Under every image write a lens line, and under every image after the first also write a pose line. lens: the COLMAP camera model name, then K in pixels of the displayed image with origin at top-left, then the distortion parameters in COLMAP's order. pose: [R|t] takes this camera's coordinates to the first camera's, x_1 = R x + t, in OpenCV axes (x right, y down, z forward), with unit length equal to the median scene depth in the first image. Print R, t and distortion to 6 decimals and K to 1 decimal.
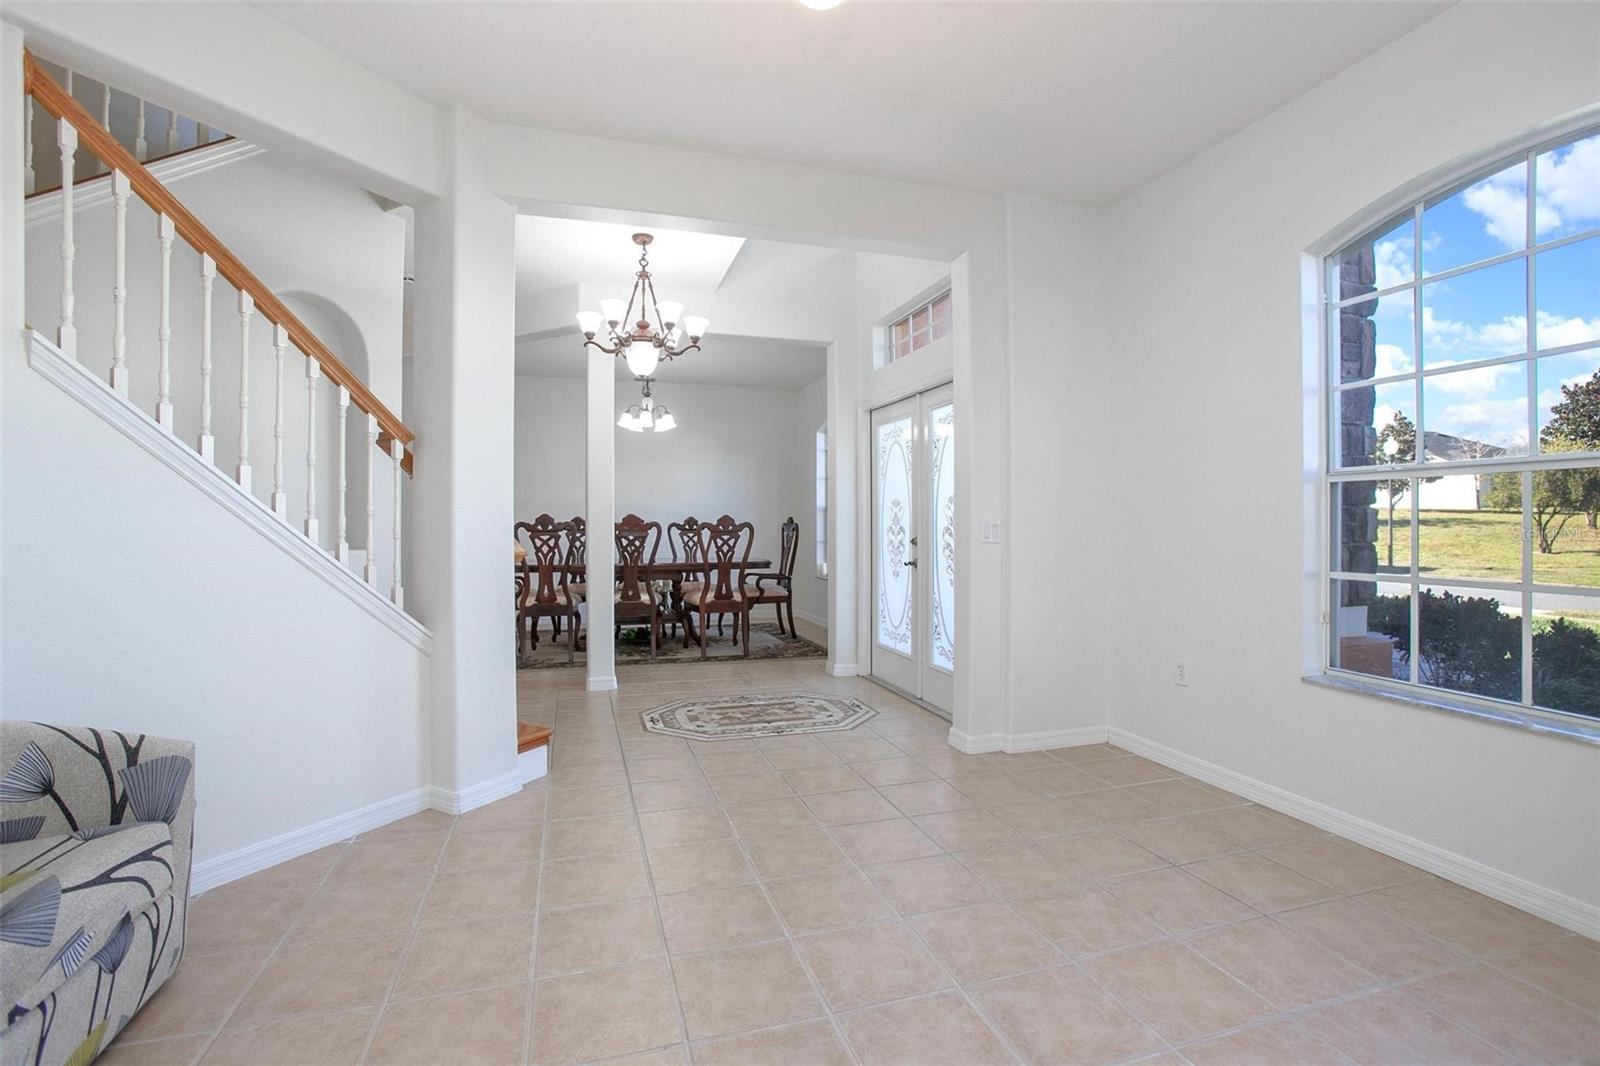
lens RADIAL K [[731.9, 0, 803.1], [0, 731.9, 523.9], [0, 0, 1]] dist [-0.072657, 0.030391]
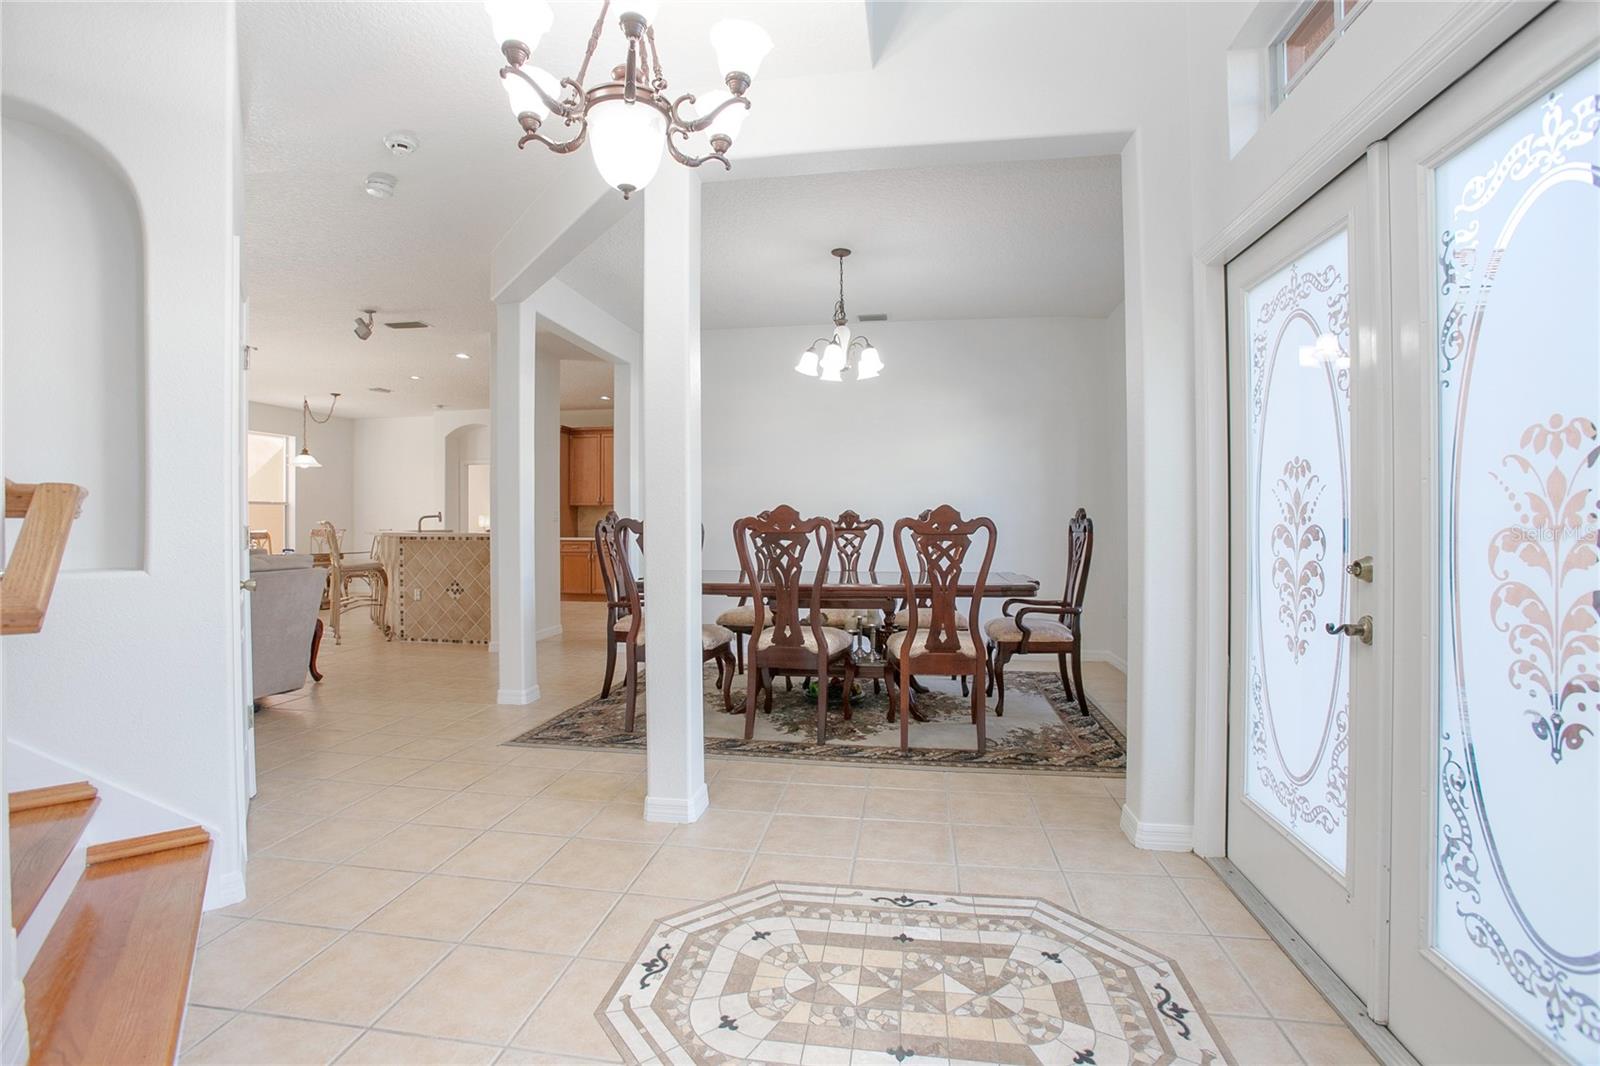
lens RADIAL K [[731.9, 0, 803.1], [0, 731.9, 523.9], [0, 0, 1]] dist [-0.072657, 0.030391]
pose [[0.898094, -0.000010, -0.439804, 0.045567], [0.001773, 0.999992, 0.003596, 0.000431], [0.439801, -0.004010, 0.898086, 0.436733]]
